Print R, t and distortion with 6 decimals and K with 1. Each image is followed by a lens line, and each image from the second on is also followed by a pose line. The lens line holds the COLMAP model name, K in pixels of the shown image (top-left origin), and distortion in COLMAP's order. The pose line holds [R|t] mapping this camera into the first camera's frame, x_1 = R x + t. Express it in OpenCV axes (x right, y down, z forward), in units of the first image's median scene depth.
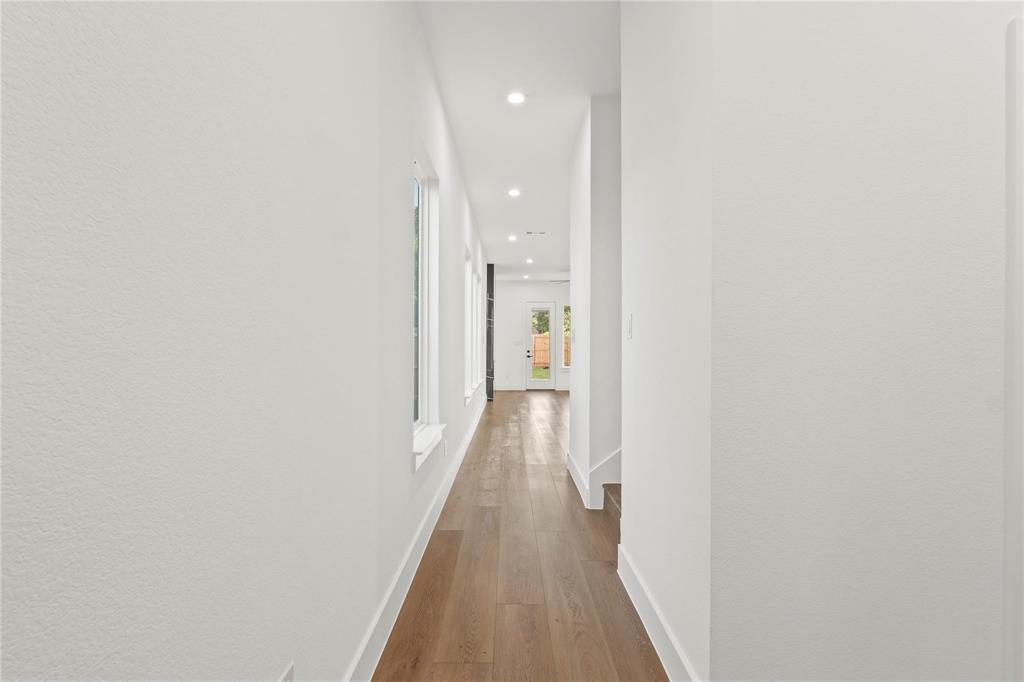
lens RADIAL K [[476.7, 0, 507.9], [0, 476.7, 338.8], [0, 0, 1]] dist [-0.001470, 0.000142]
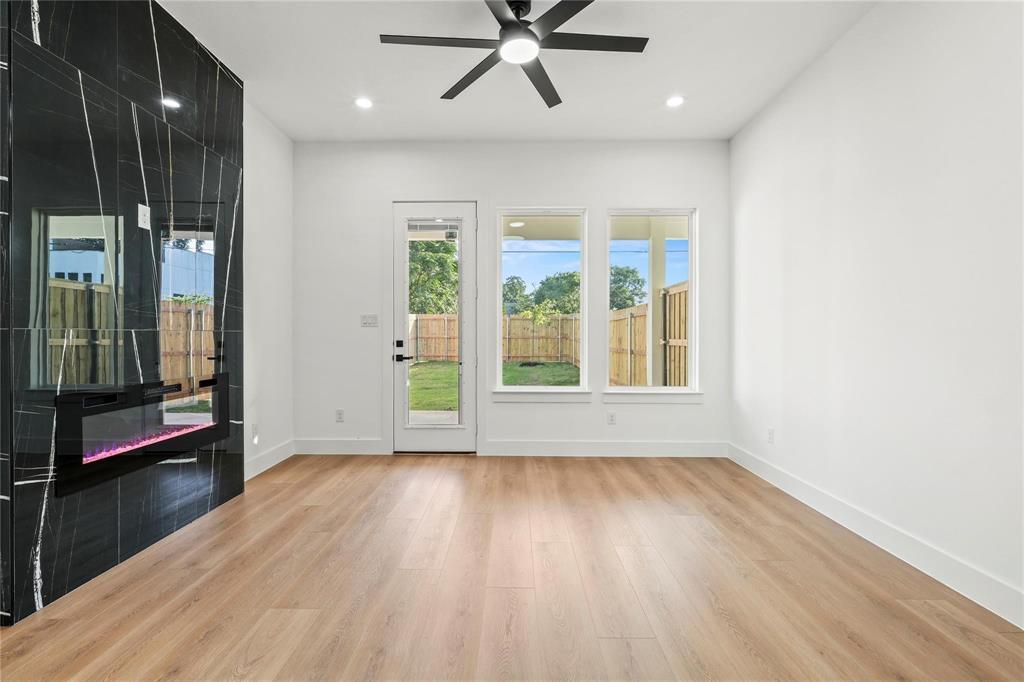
lens RADIAL K [[476.7, 0, 507.9], [0, 476.7, 338.8], [0, 0, 1]] dist [-0.001470, 0.000142]
pose [[0.999922, 0.001206, -0.012459, 0.129106], [-0.000860, 0.999615, 0.027741, 0.013531], [0.012488, -0.027729, 0.999537, 0.662276]]
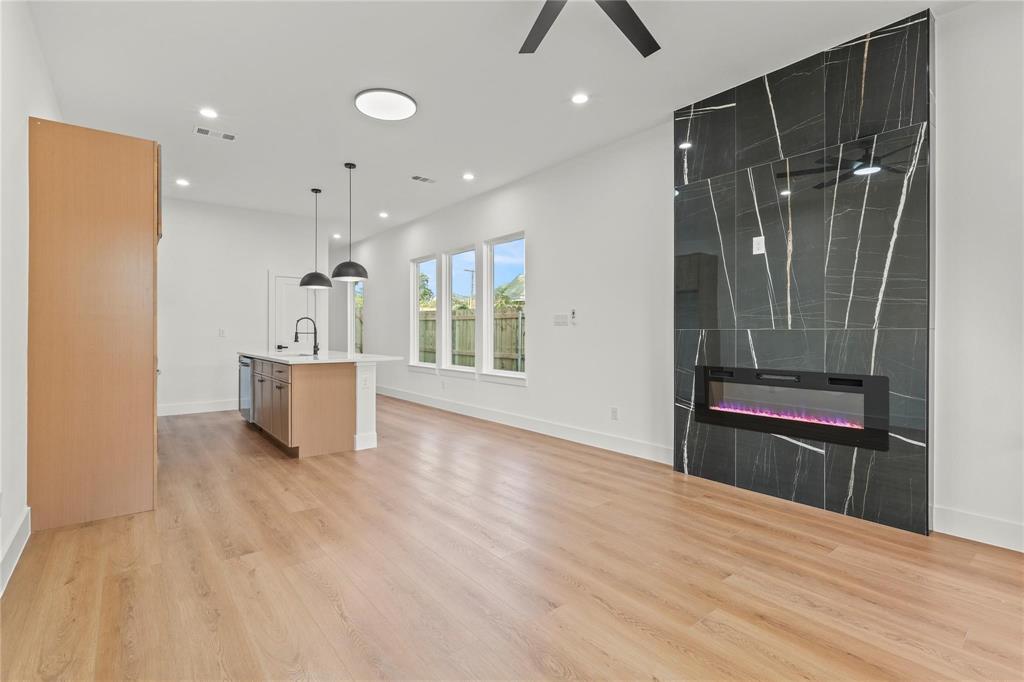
lens RADIAL K [[477.9, 0, 506.5], [0, 477.9, 333.0], [0, 0, 1]] dist [0.000123, 0.000360]
pose [[-0.780128, -0.001005, -0.625619, 0.252631], [0.009073, 0.999875, -0.012920, 0.019729], [0.625554, -0.015755, -0.780022, 0.978442]]
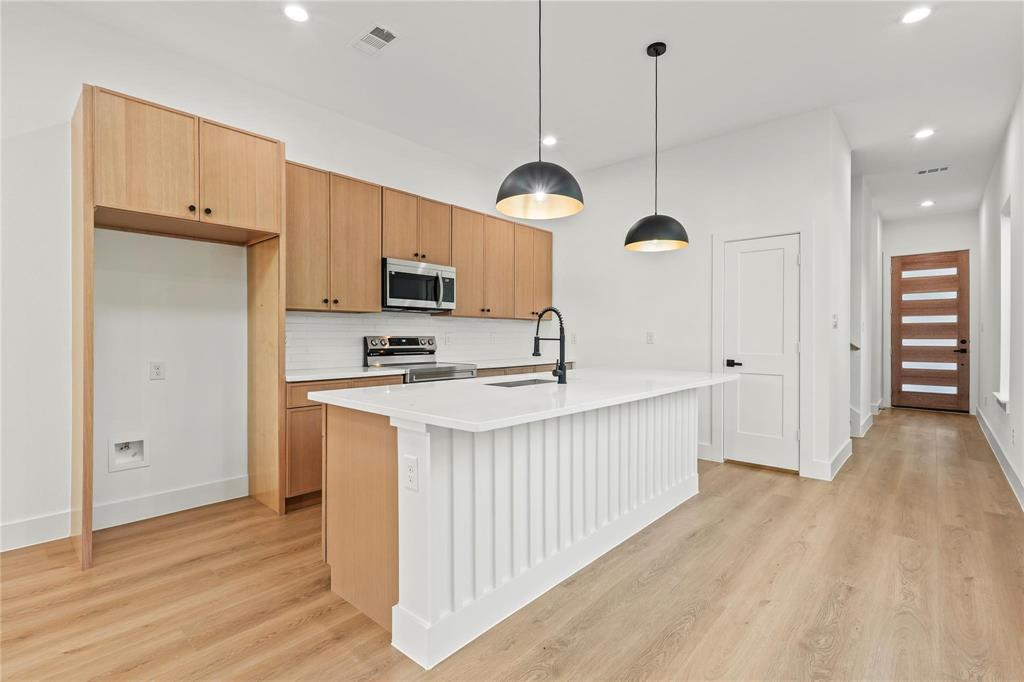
lens RADIAL K [[472.1, 0, 506.9], [0, 472.1, 338.0], [0, 0, 1]] dist [0.000019, 0.000149]
pose [[-0.743167, -0.006539, 0.669074, -0.000849], [-0.015415, 0.999854, -0.007351, 0.014013], [-0.668928, -0.015777, -0.743160, 0.706001]]
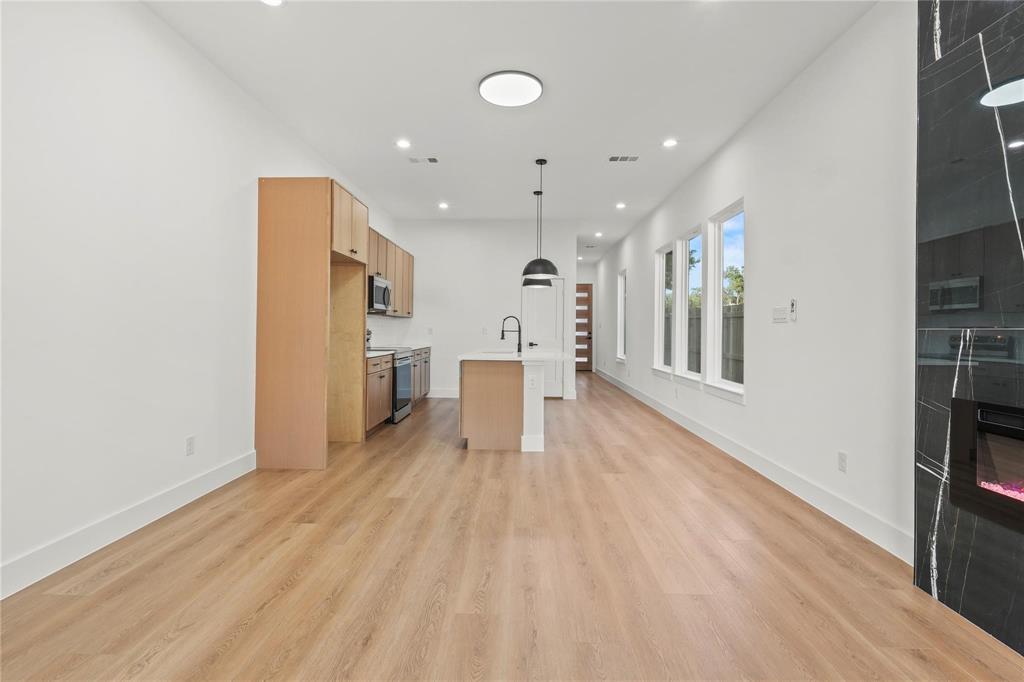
lens RADIAL K [[480.2, 0, 509.3], [0, 480.2, 329.5], [0, 0, 1]] dist [-0.000181, 0.000526]
pose [[-0.999563, -0.010502, 0.027622, 0.115772], [-0.011019, 0.999766, -0.018635, 0.019496], [-0.027420, -0.018931, -0.999445, 0.981044]]
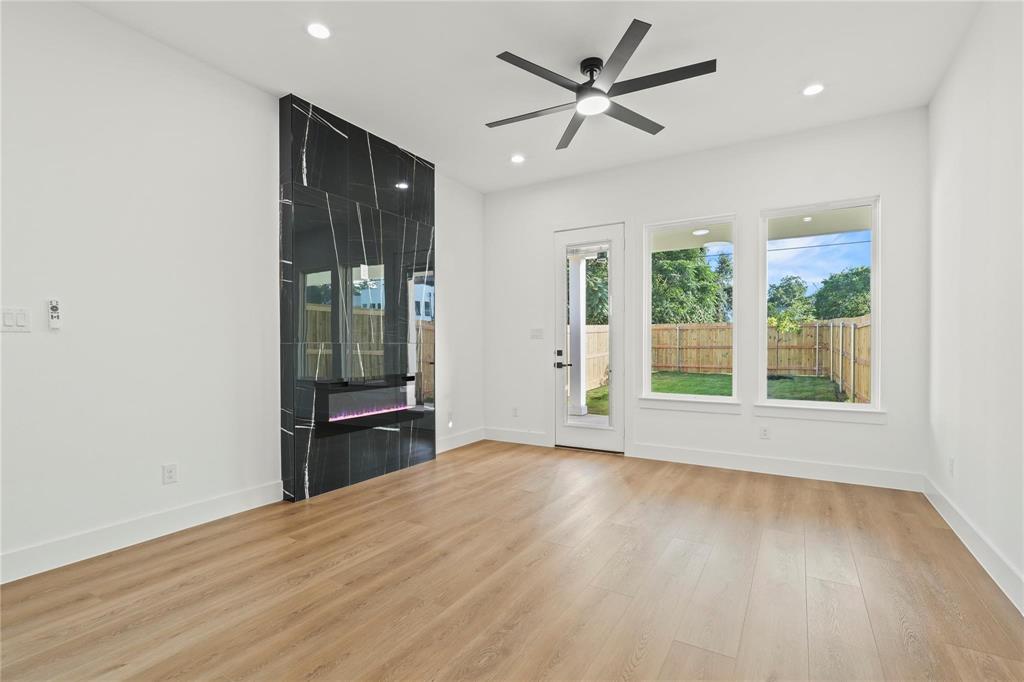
lens RADIAL K [[480.8, 0, 504.9], [0, 480.8, 351.2], [0, 0, 1]] dist [-0.000020, 0.000429]
pose [[0.855174, 0.003600, -0.518328, 0.220191], [0.013102, 0.999506, 0.028558, 0.012986], [0.518175, -0.031213, 0.854705, 0.634053]]
